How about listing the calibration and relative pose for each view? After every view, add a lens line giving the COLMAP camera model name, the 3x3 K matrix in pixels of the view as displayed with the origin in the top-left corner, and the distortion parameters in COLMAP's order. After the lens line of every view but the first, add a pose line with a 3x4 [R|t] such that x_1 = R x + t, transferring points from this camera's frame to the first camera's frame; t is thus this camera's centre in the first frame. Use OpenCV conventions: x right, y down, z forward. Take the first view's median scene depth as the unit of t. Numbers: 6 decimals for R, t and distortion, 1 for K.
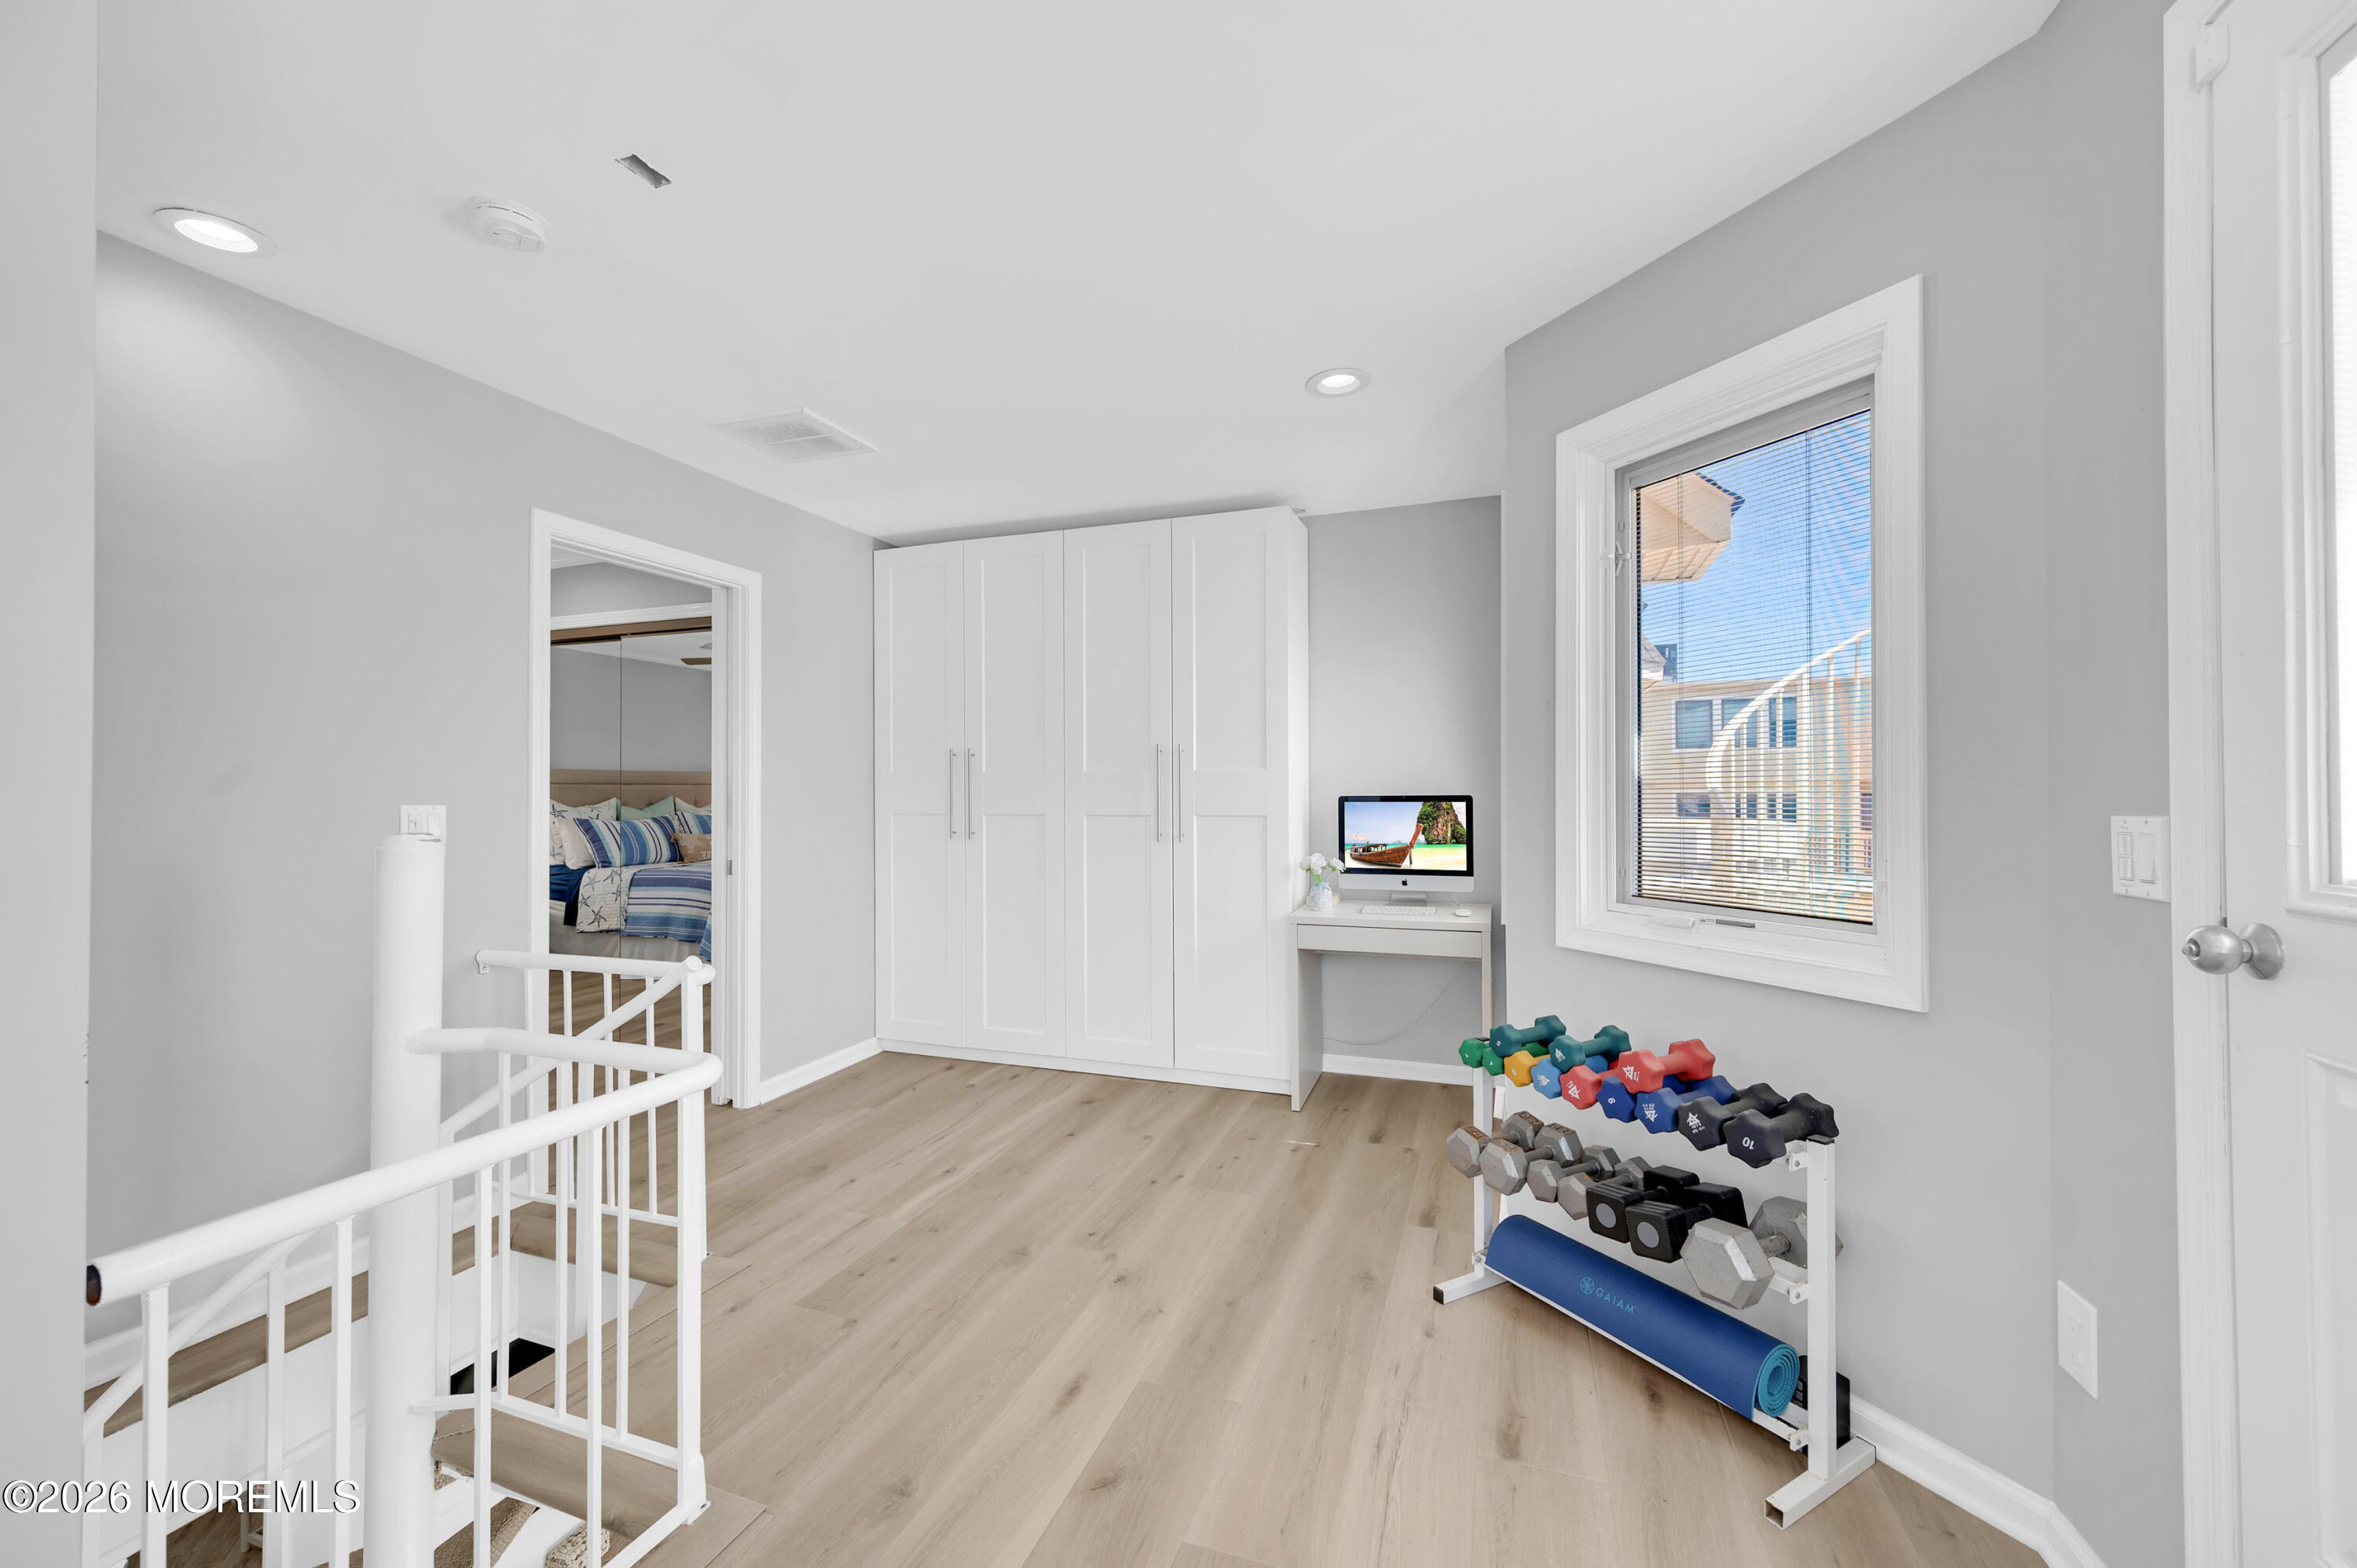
lens RADIAL K [[939.6, 0, 1161.6], [0, 939.6, 778.5], [0, 0, 1]] dist [-0.001488, -0.000038]
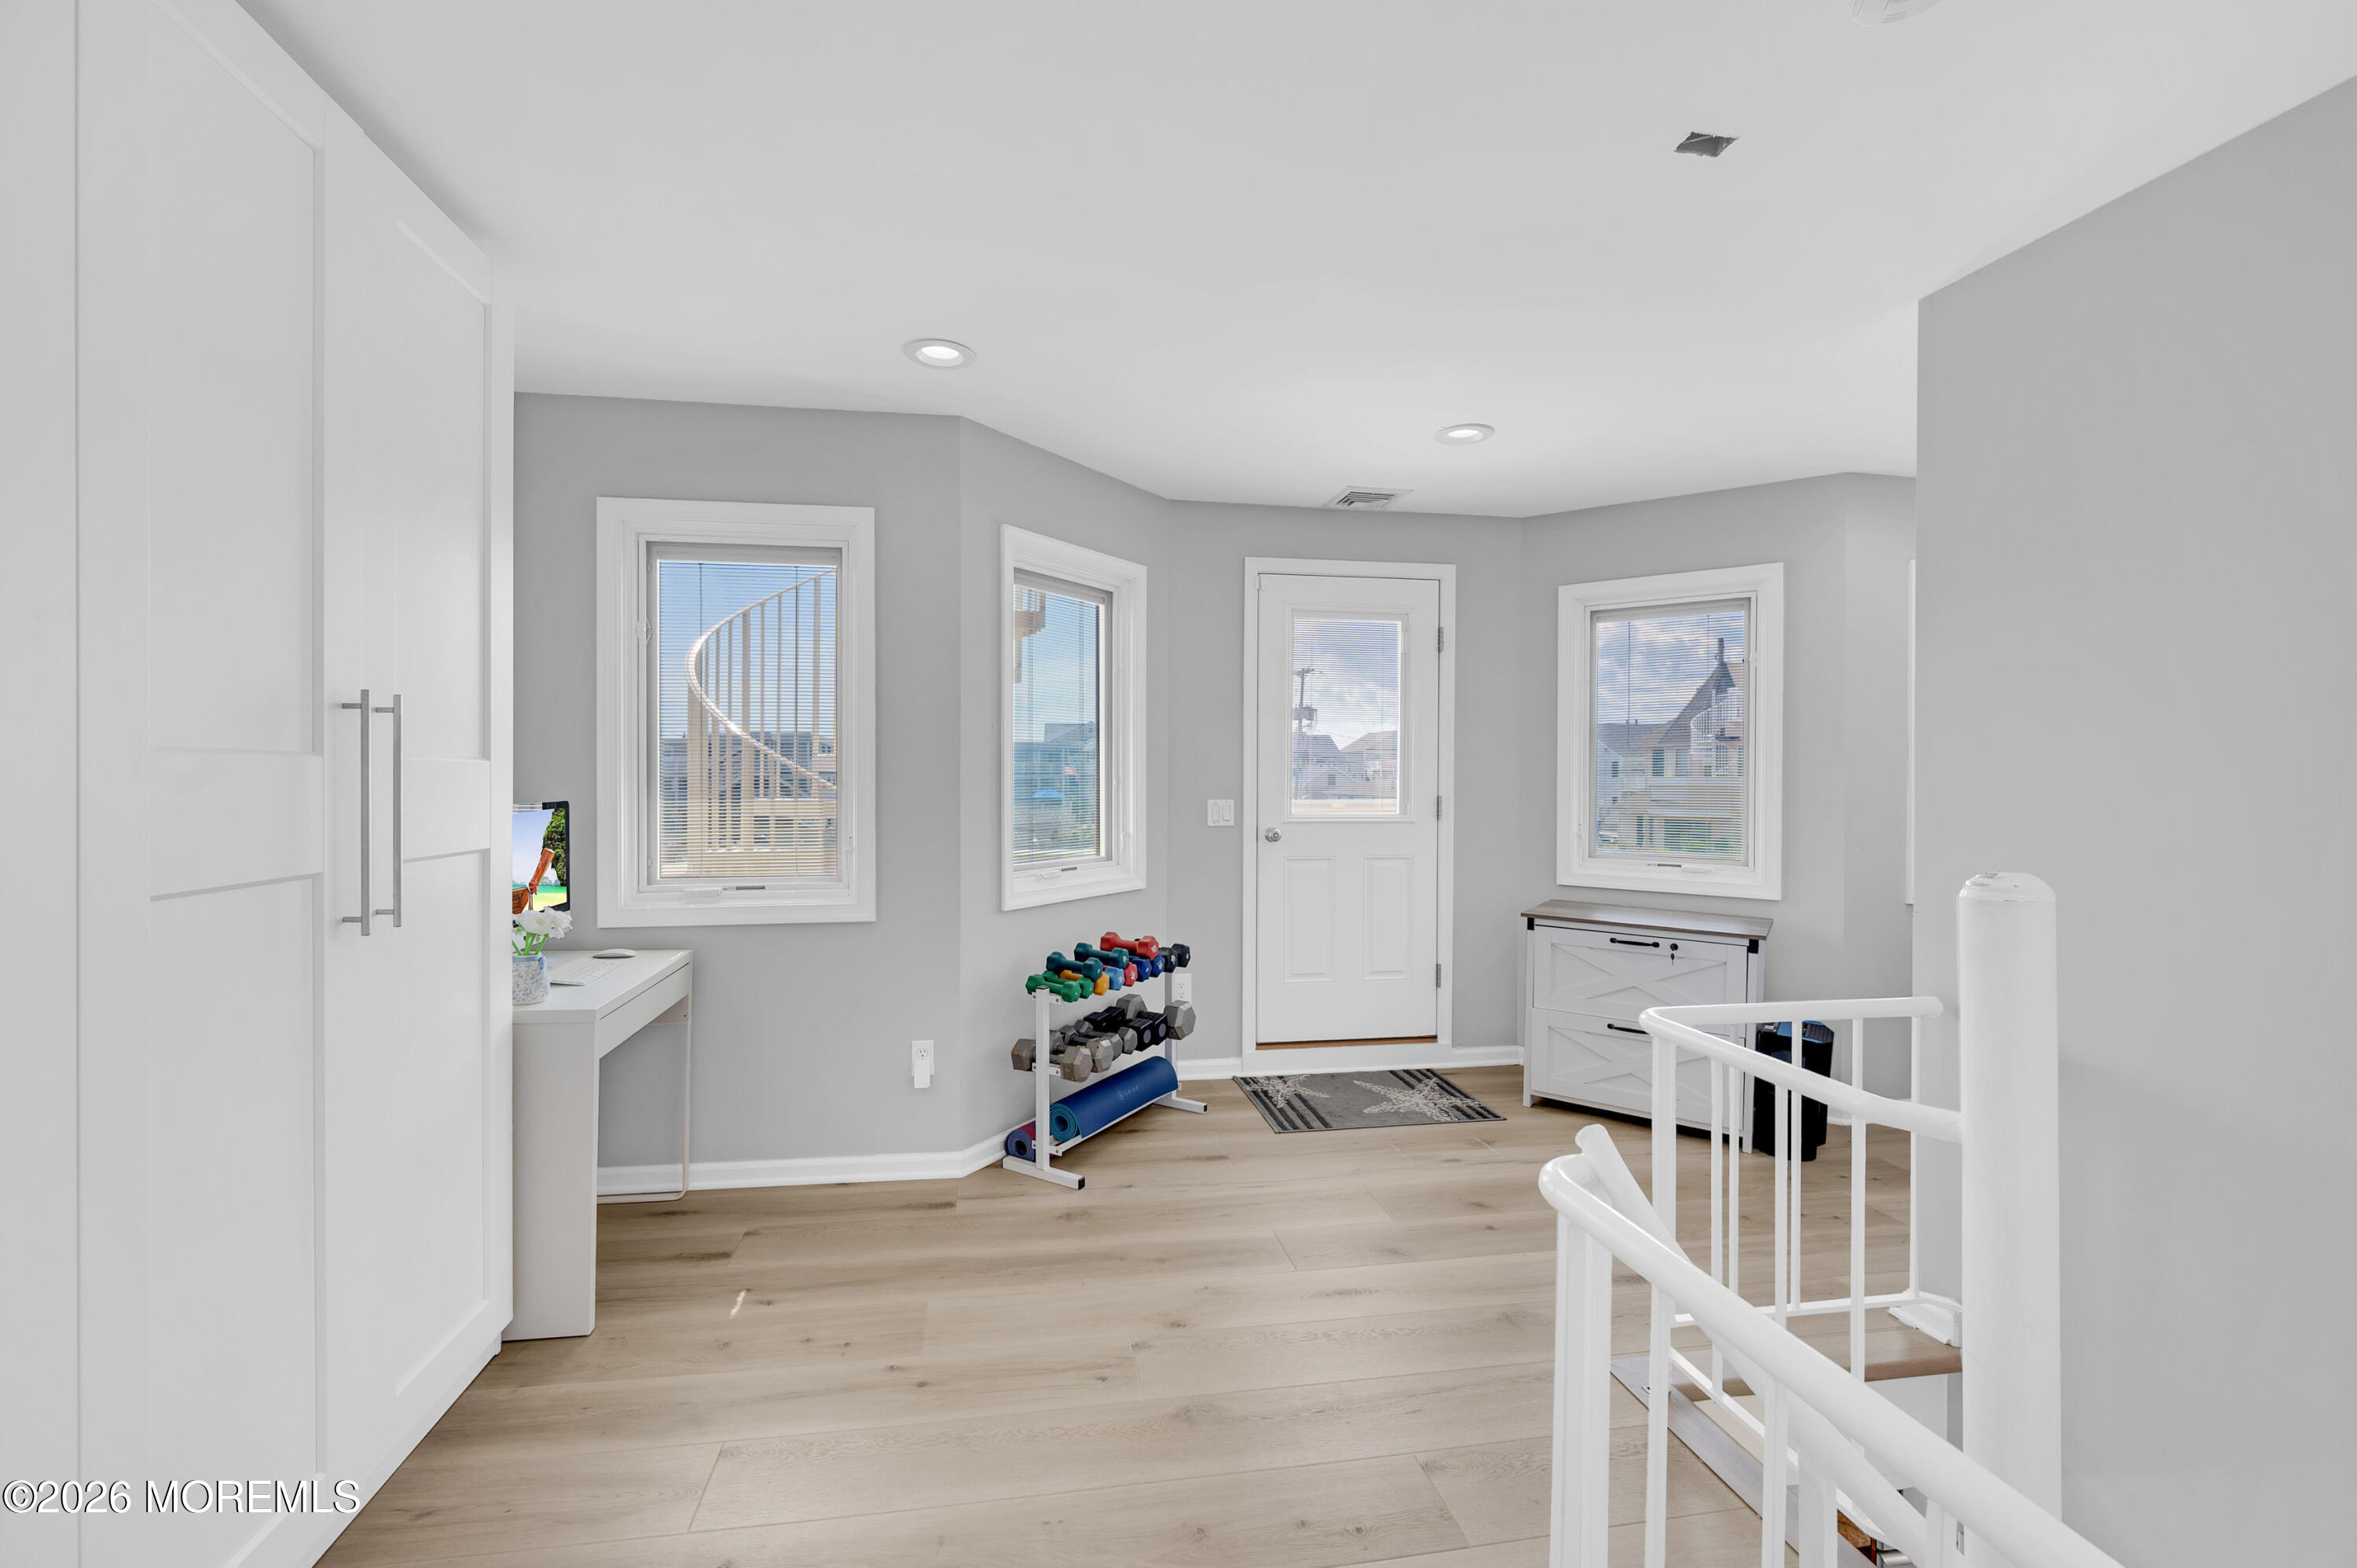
lens RADIAL K [[939.6, 0, 1161.8], [0, 939.6, 792.0], [0, 0, 1]] dist [-0.001488, -0.000038]
pose [[-0.501263, -0.009646, 0.865241, -0.838067], [-0.010166, 0.999934, 0.005258, 0.001557], [-0.865235, -0.006160, -0.501328, 1.487426]]
